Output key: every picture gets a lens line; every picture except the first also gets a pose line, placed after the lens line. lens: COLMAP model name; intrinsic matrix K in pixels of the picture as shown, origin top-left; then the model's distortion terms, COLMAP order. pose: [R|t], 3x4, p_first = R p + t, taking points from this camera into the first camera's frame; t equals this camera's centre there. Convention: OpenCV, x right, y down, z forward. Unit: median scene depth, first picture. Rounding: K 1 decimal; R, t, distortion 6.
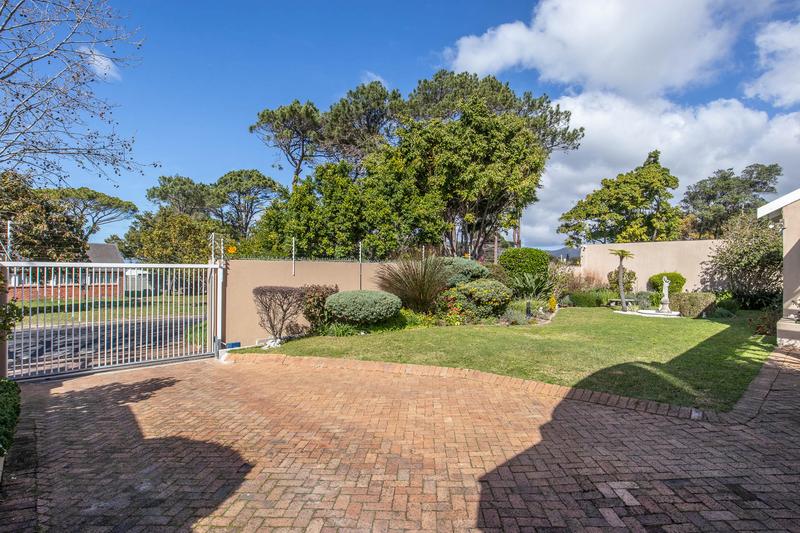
lens RADIAL K [[400.0, 0, 408.0], [0, 400.0, 264.0], [0, 0, 1]] dist [0.004005, -0.005561]
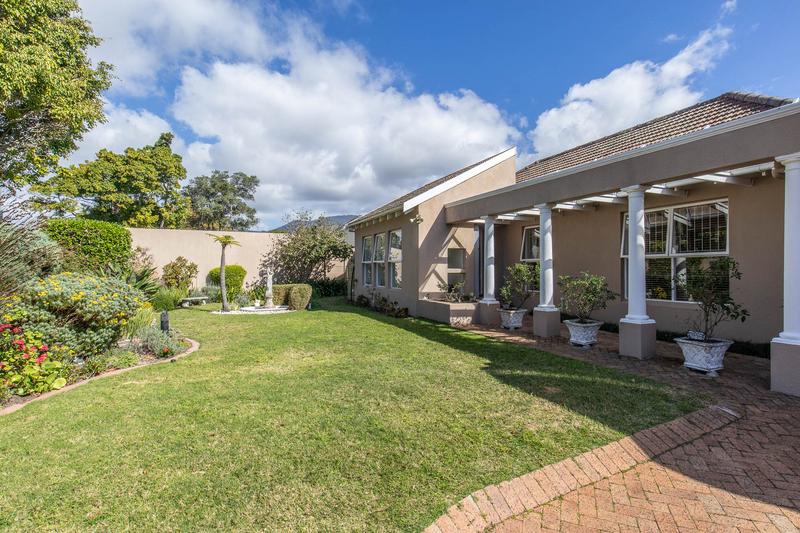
lens RADIAL K [[400.0, 0, 398.3], [0, 400.0, 262.4], [0, 0, 1]] dist [0.004005, -0.005561]
pose [[0.348019, 0.007463, 0.937458, -0.091271], [-0.010427, 0.999937, -0.004089, 0.016806], [-0.937429, -0.008352, 0.348075, 0.355040]]
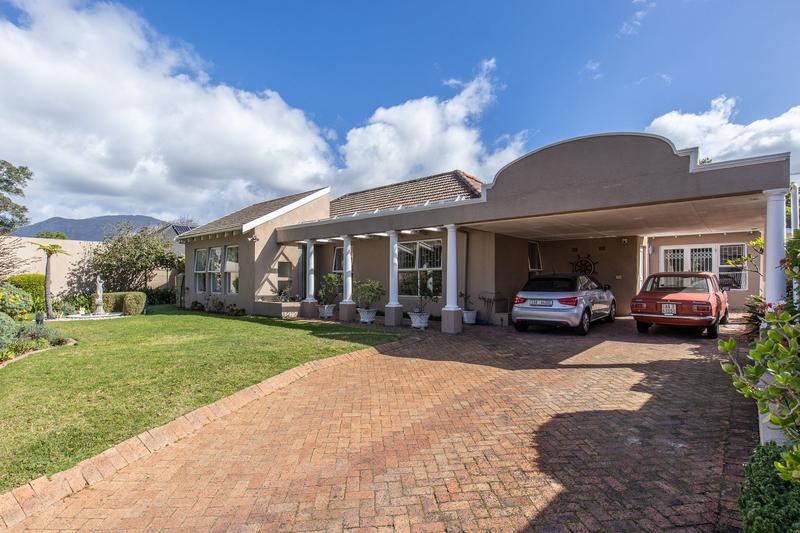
lens RADIAL K [[400.0, 0, 401.2], [0, 400.0, 277.3], [0, 0, 1]] dist [0.004005, -0.005561]
pose [[-0.101392, -0.001208, 0.994846, -0.321937], [-0.014821, 0.999890, -0.000297, 0.019618], [-0.994736, -0.014774, -0.101399, 0.332721]]
